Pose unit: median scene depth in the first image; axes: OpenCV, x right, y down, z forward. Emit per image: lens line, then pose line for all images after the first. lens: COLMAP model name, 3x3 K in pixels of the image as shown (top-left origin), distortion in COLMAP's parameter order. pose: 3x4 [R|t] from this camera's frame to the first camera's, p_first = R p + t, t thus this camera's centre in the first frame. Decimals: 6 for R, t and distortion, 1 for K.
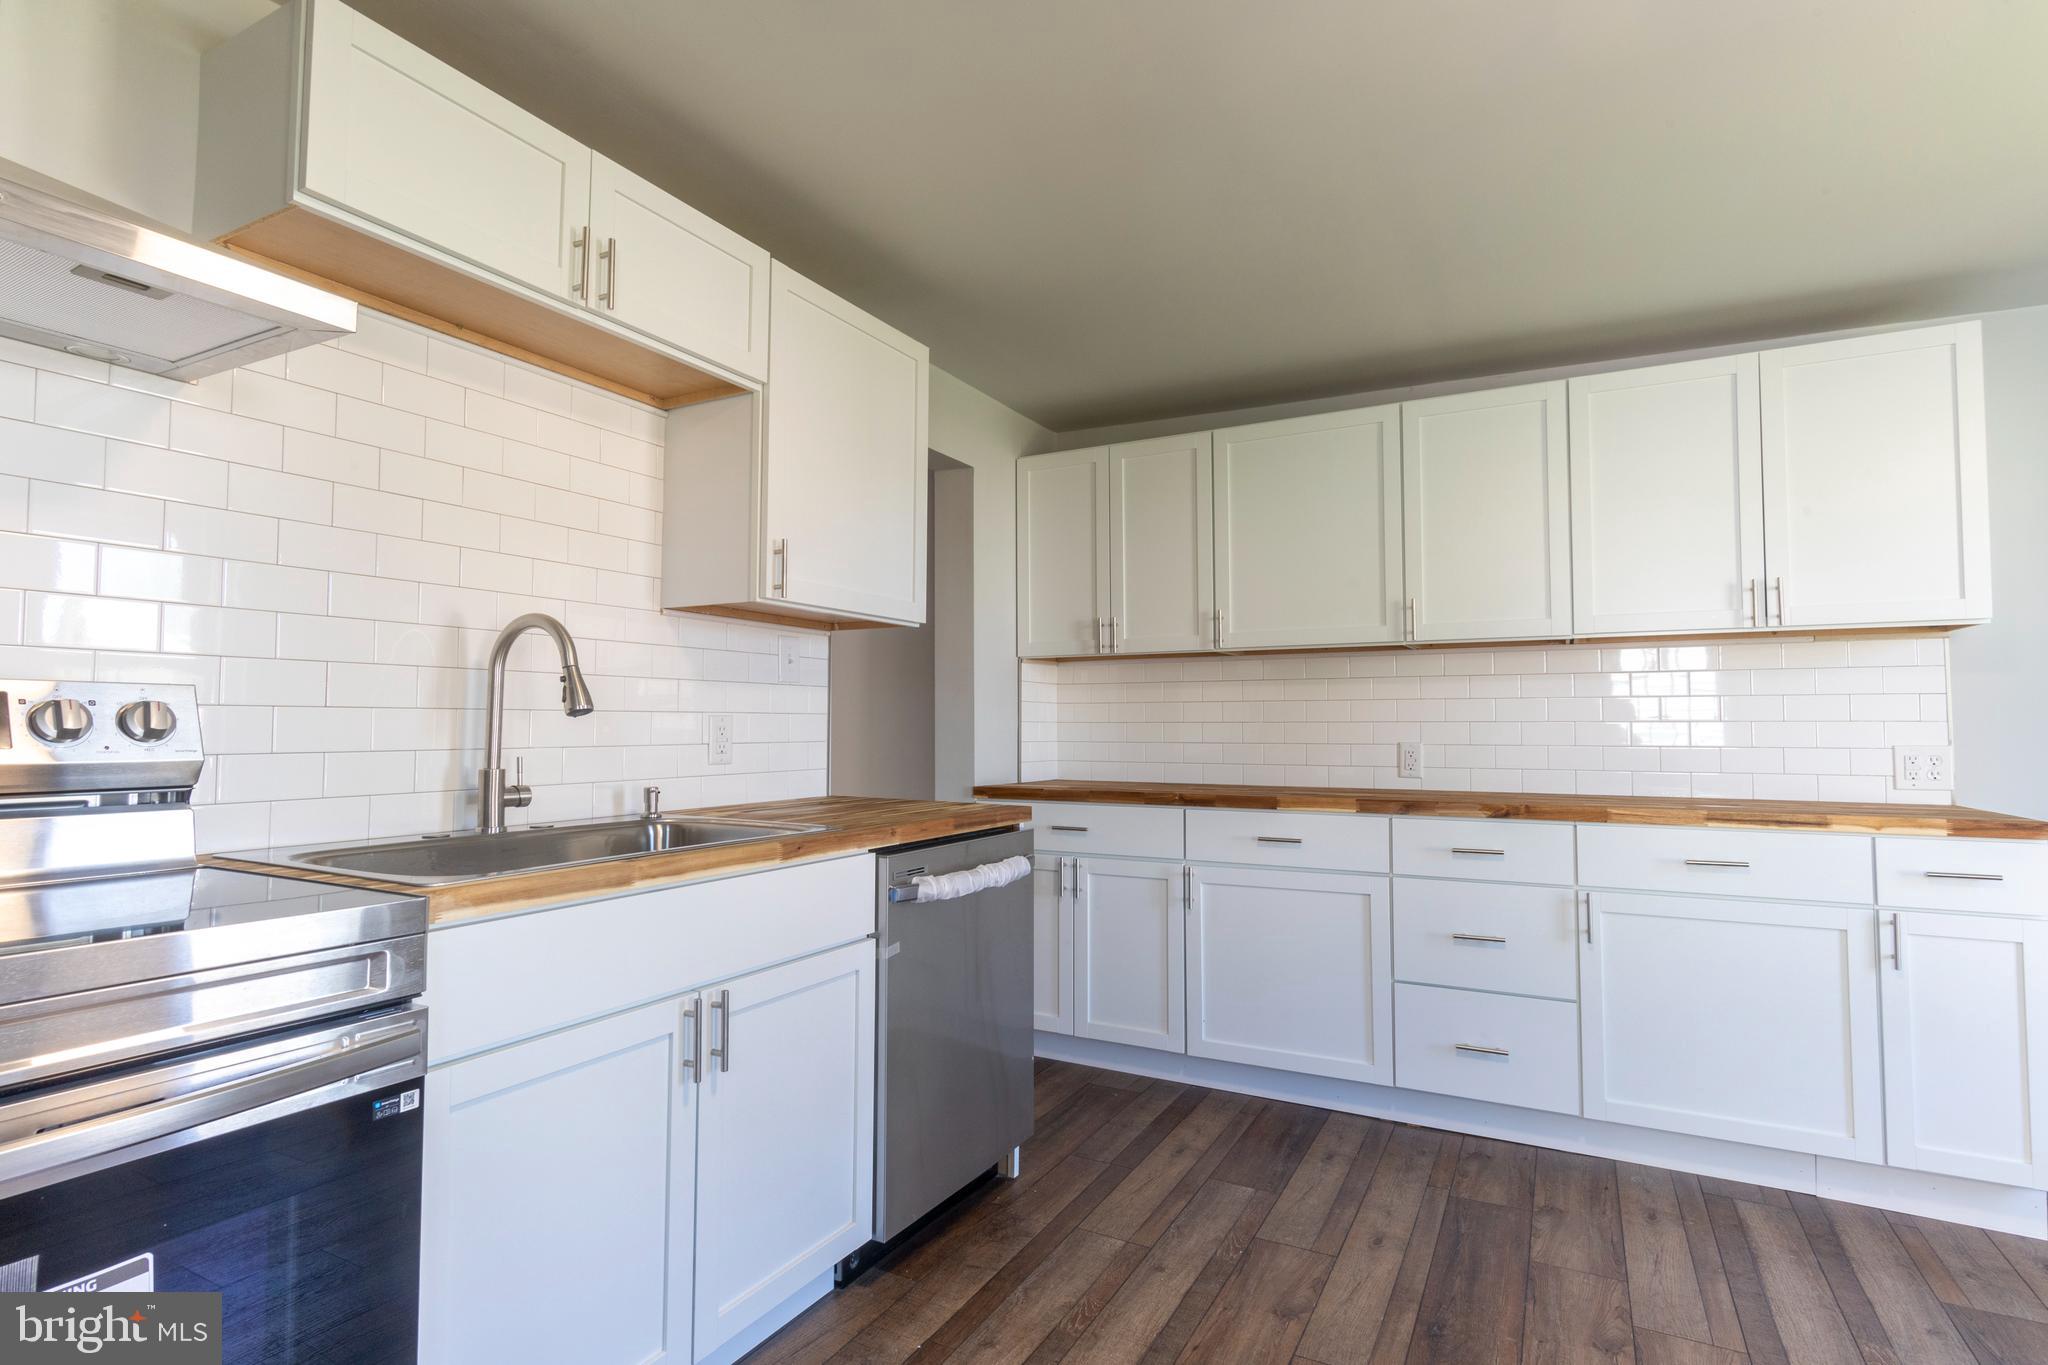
lens RADIAL K [[1030.9, 0, 1026.3], [0, 1030.9, 679.1], [0, 0, 1]] dist [0.000335, 0.000296]
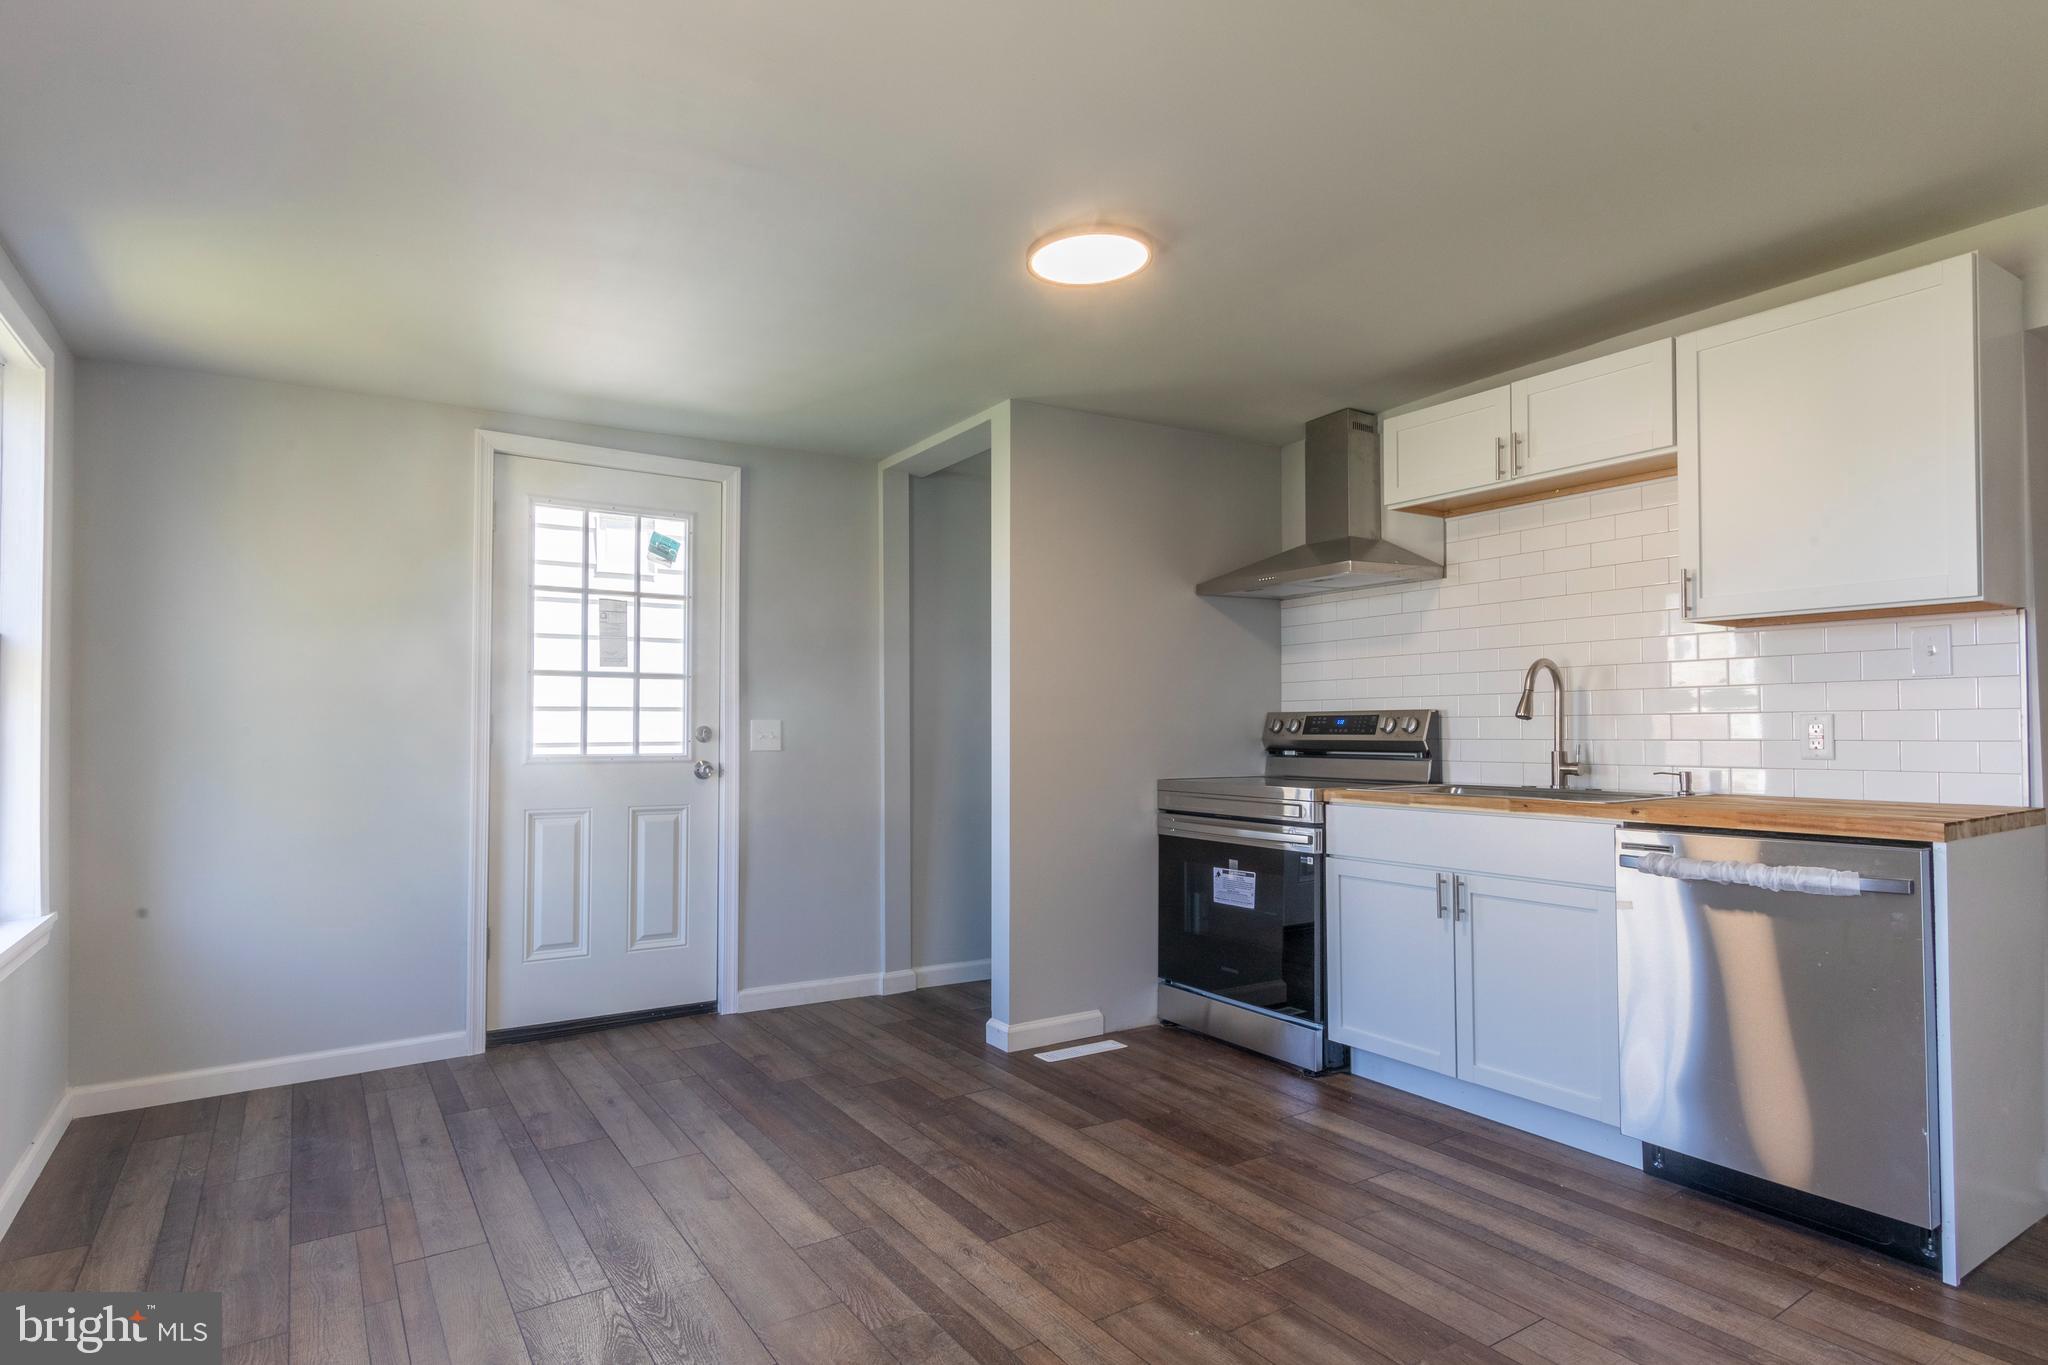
lens RADIAL K [[1060.4, 0, 1032.1], [0, 1060.4, 712.5], [0, 0, 1]] dist [0.000005, 0.000214]
pose [[-0.455359, -0.017536, -0.890135, 1.106643], [0.040541, 0.998361, -0.040407, 0.046343], [0.889384, -0.054486, -0.453901, 0.800379]]
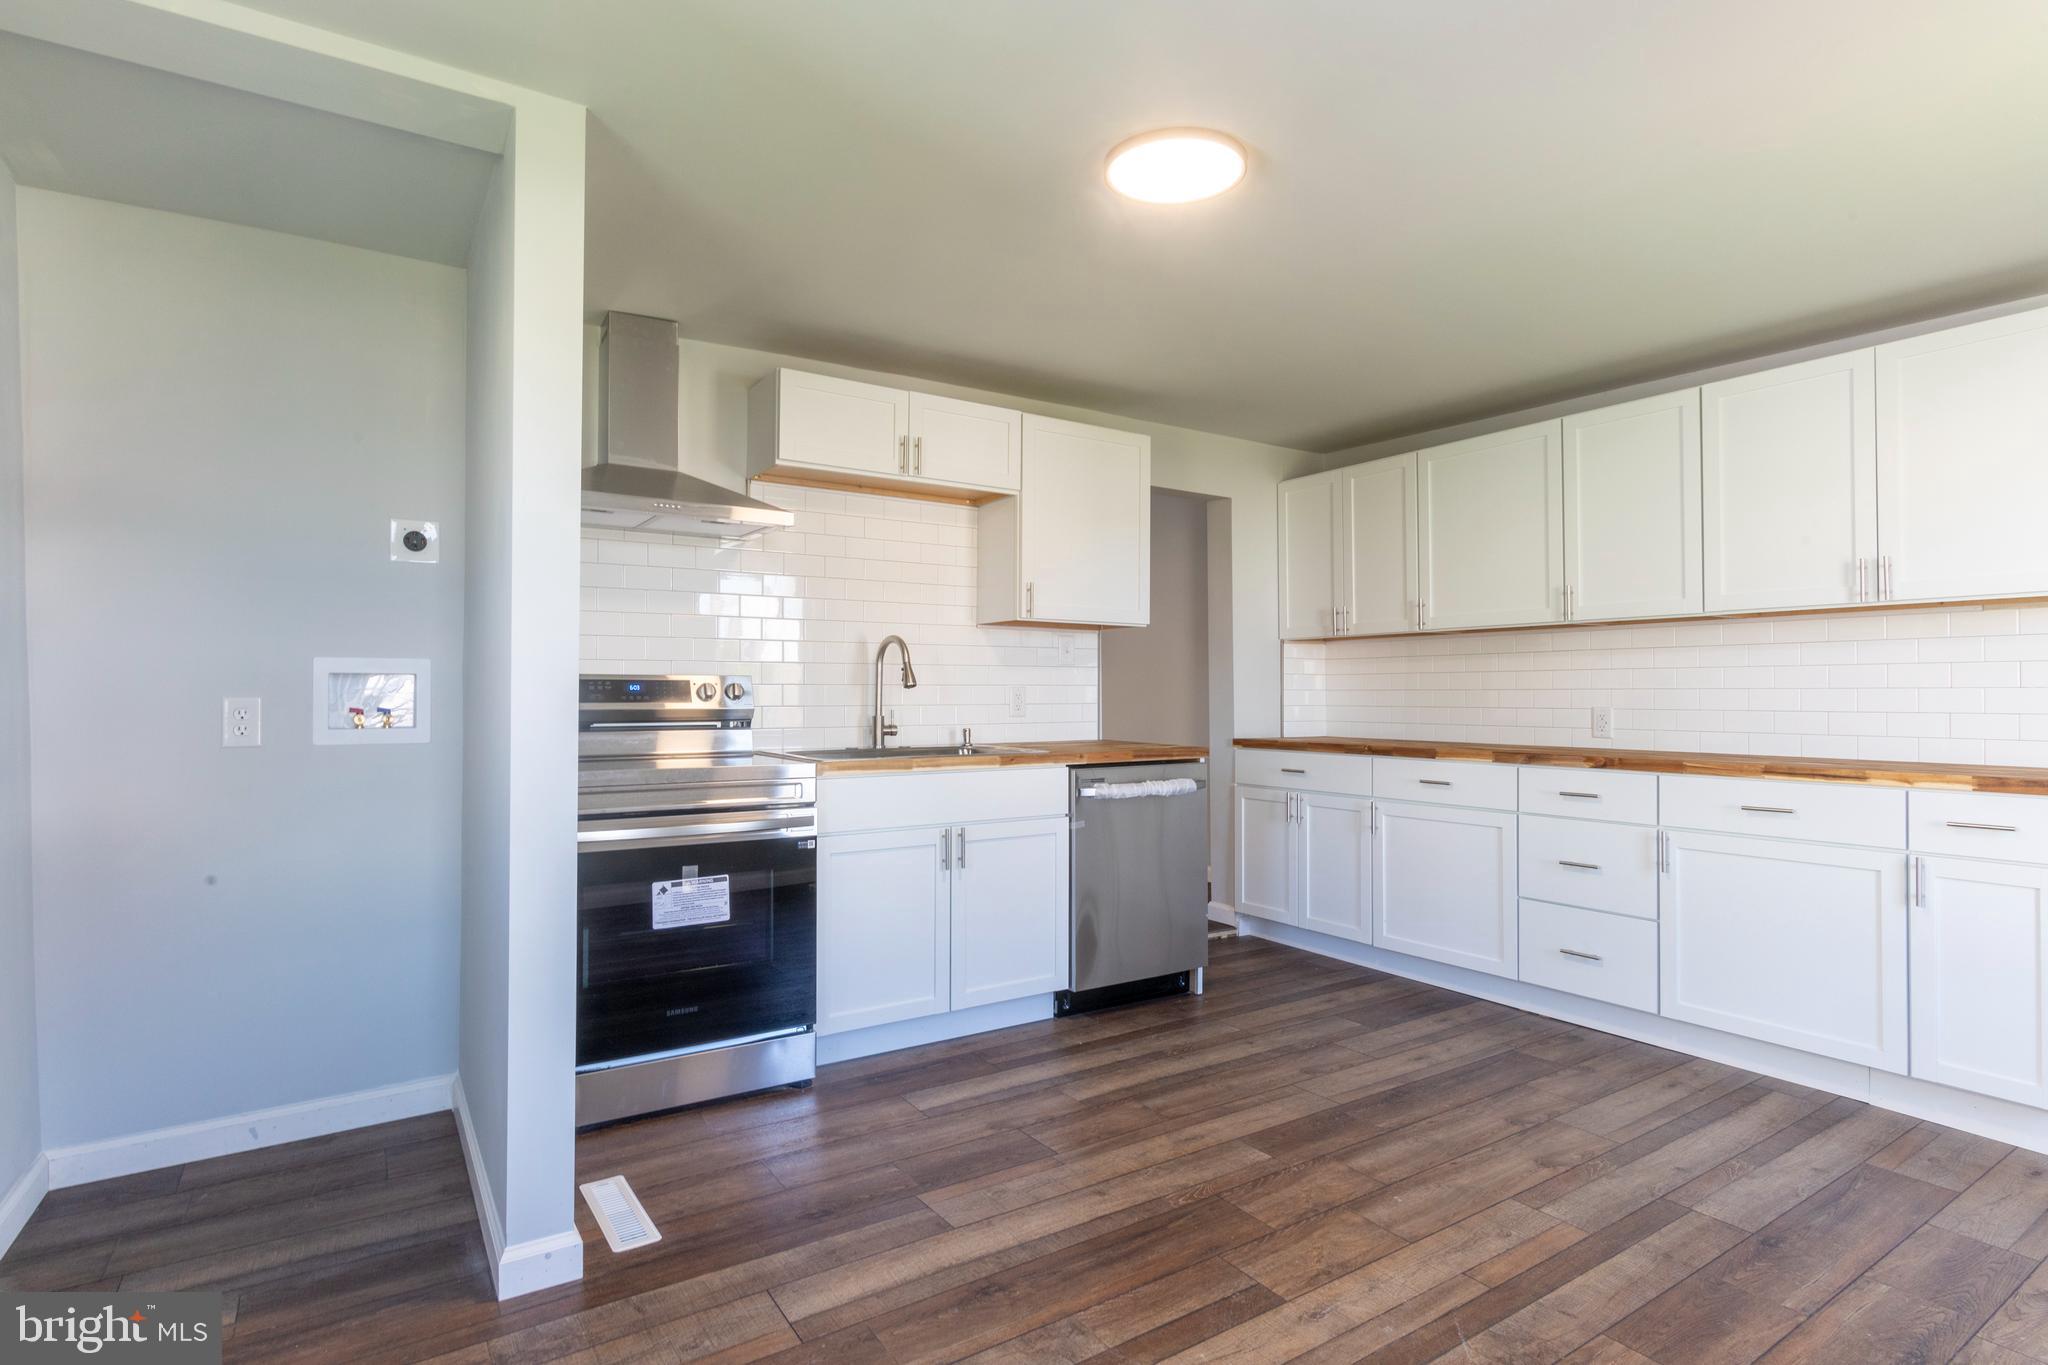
lens RADIAL K [[1009.3, 0, 993.6], [0, 1009.3, 679.4], [0, 0, 1]] dist [-0.000973, -0.000061]
pose [[0.873311, -0.007753, -0.487102, 0.469034], [0.023175, 0.999403, 0.025641, -0.019370], [0.486612, -0.033681, 0.872969, -0.431864]]
